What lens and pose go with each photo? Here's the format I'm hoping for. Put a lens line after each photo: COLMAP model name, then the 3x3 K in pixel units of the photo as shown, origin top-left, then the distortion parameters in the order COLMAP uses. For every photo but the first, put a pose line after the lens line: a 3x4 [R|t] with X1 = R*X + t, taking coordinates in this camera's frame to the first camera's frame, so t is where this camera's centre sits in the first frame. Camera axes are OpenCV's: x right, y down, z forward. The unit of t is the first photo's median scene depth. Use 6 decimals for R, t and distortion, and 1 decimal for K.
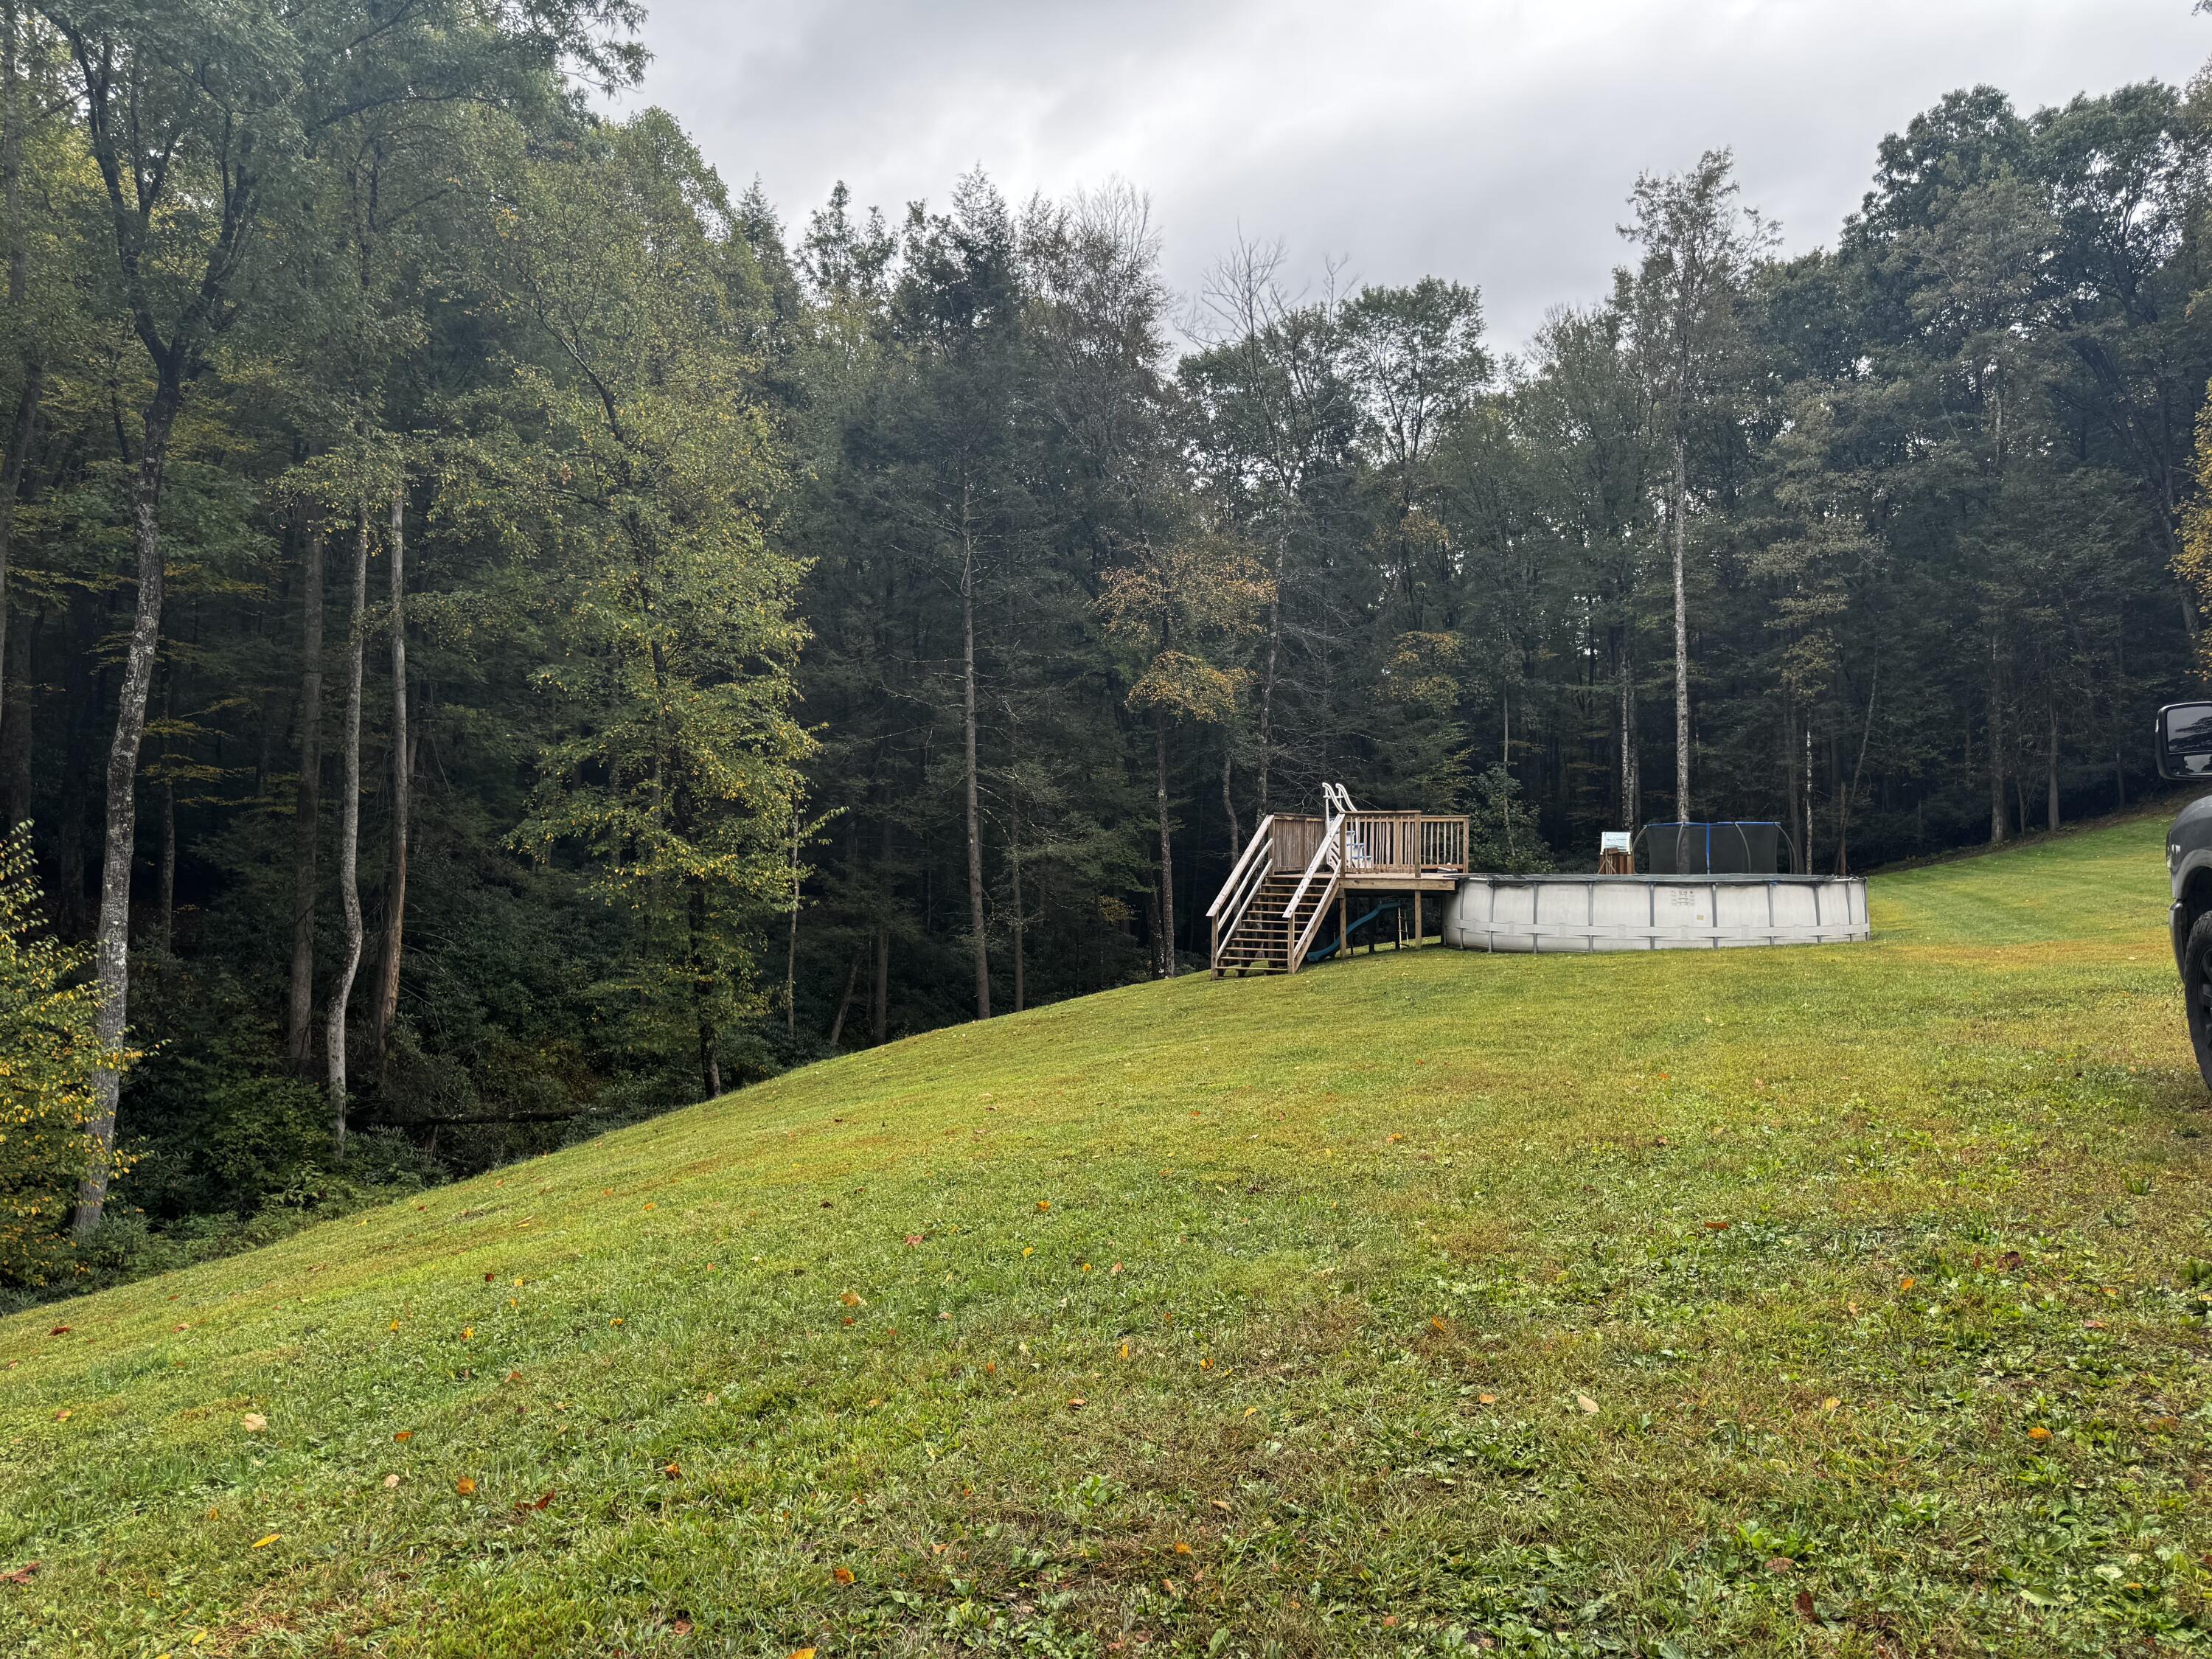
lens RADIAL K [[1574.2, 0, 1116.2], [0, 1574.2, 846.2], [0, 0, 1]] dist [0.019097, -0.006540]
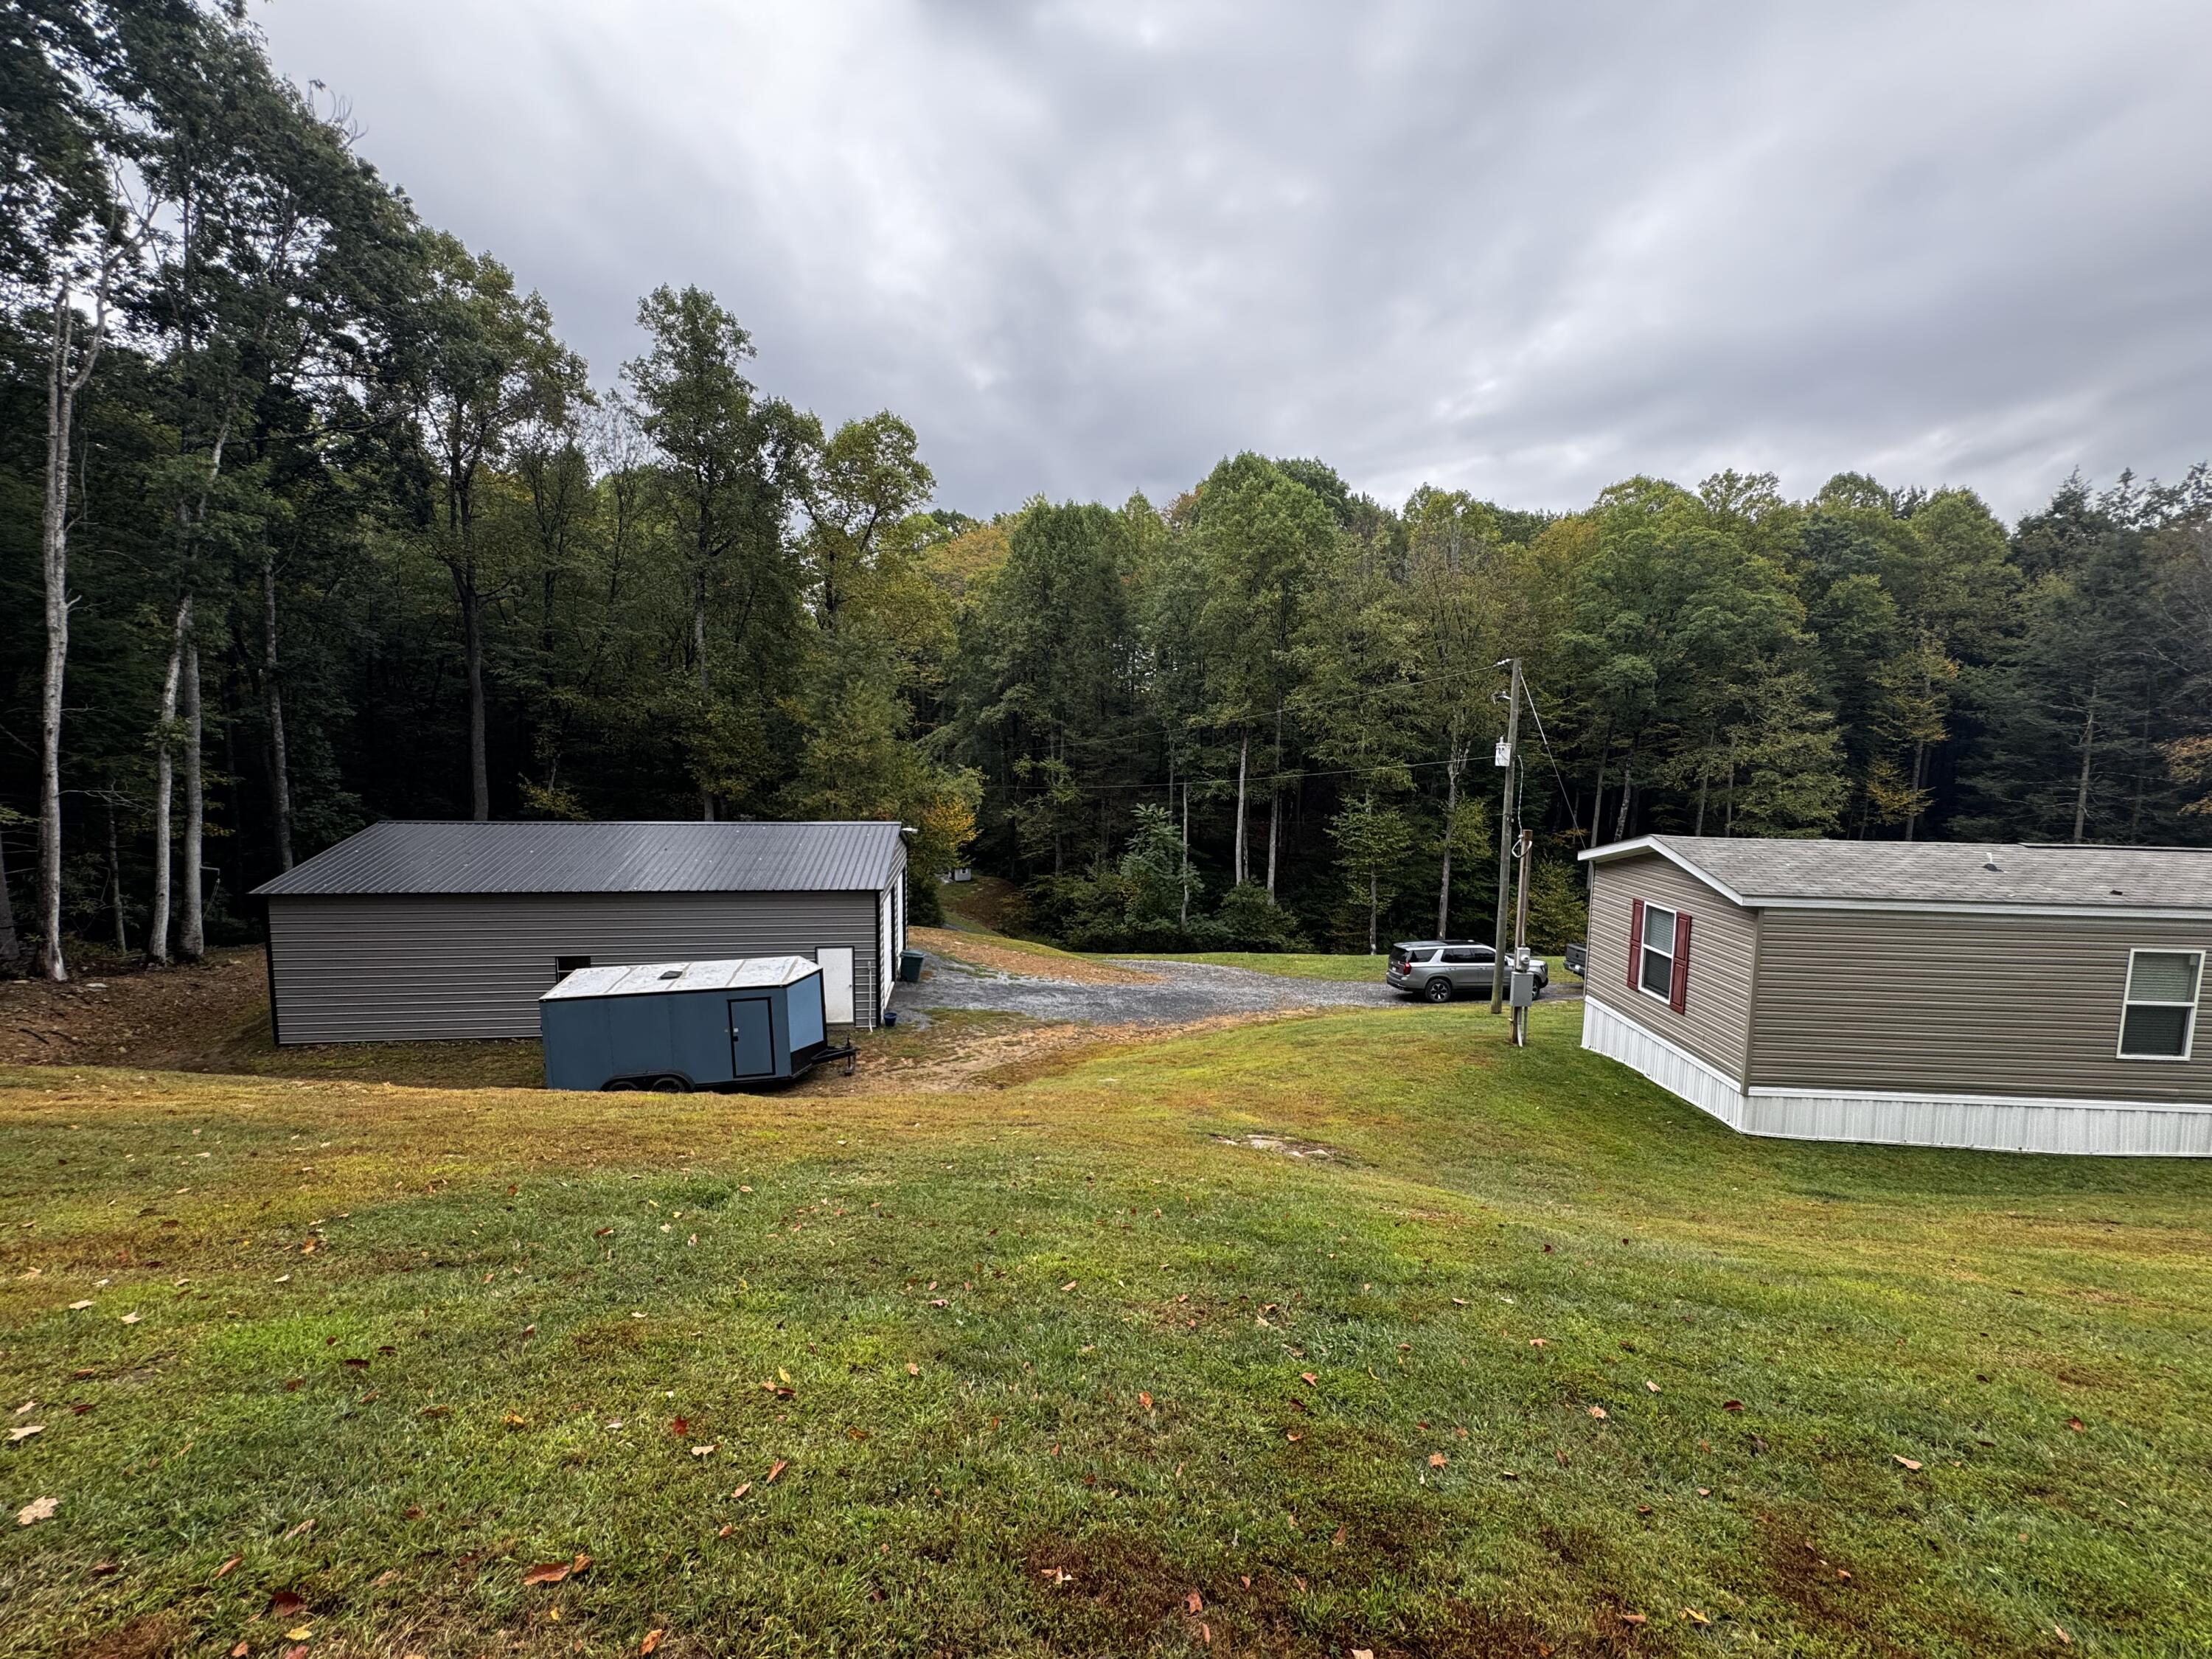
lens RADIAL K [[880.9, 0, 1105.2], [0, 880.9, 830.3], [0, 0, 1]] dist [-0.002762, 0.000725]
pose [[0.314474, 0.105699, -0.943363, 0.407957], [-0.016007, 0.994231, 0.106063, -0.114127], [0.949131, -0.018254, 0.314351, -0.345485]]
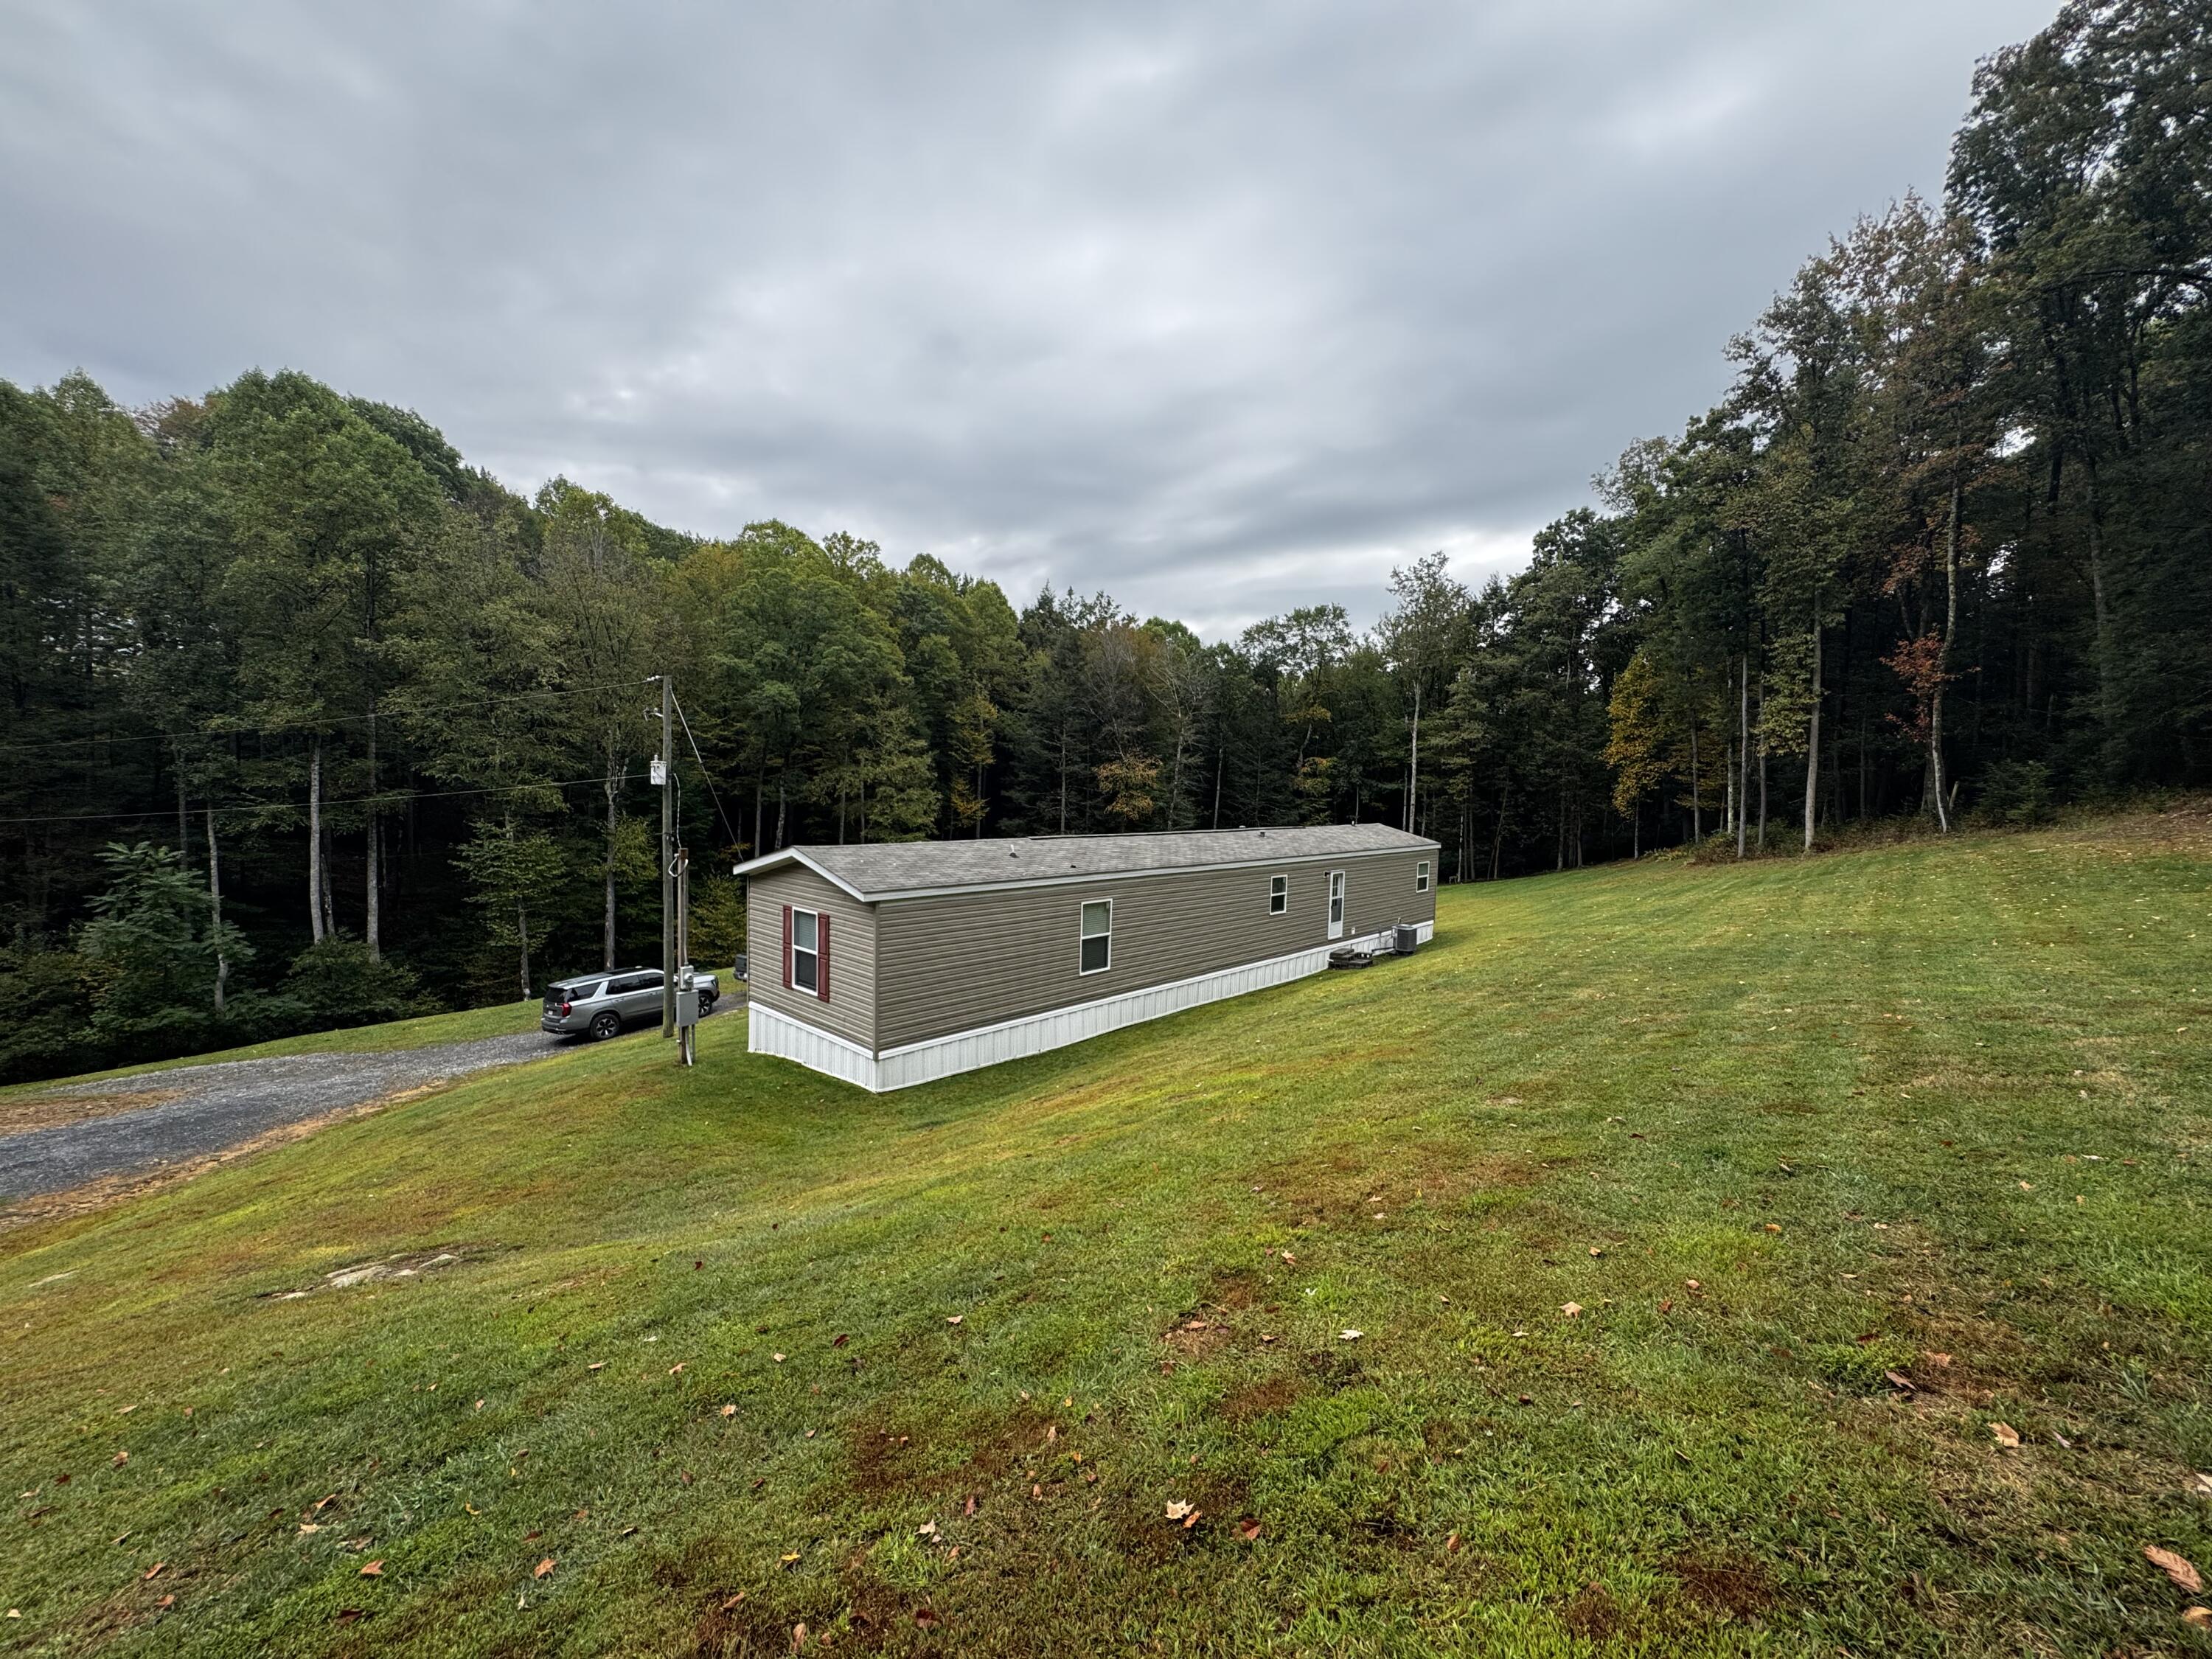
lens RADIAL K [[880.9, 0, 1102.8], [0, 880.9, 828.2], [0, 0, 1]] dist [-0.002762, 0.000725]
pose [[0.931486, 0.051862, -0.360061, 0.411189], [-0.031650, 0.997586, 0.061811, -0.114669], [0.362397, -0.046180, 0.930879, -0.341906]]
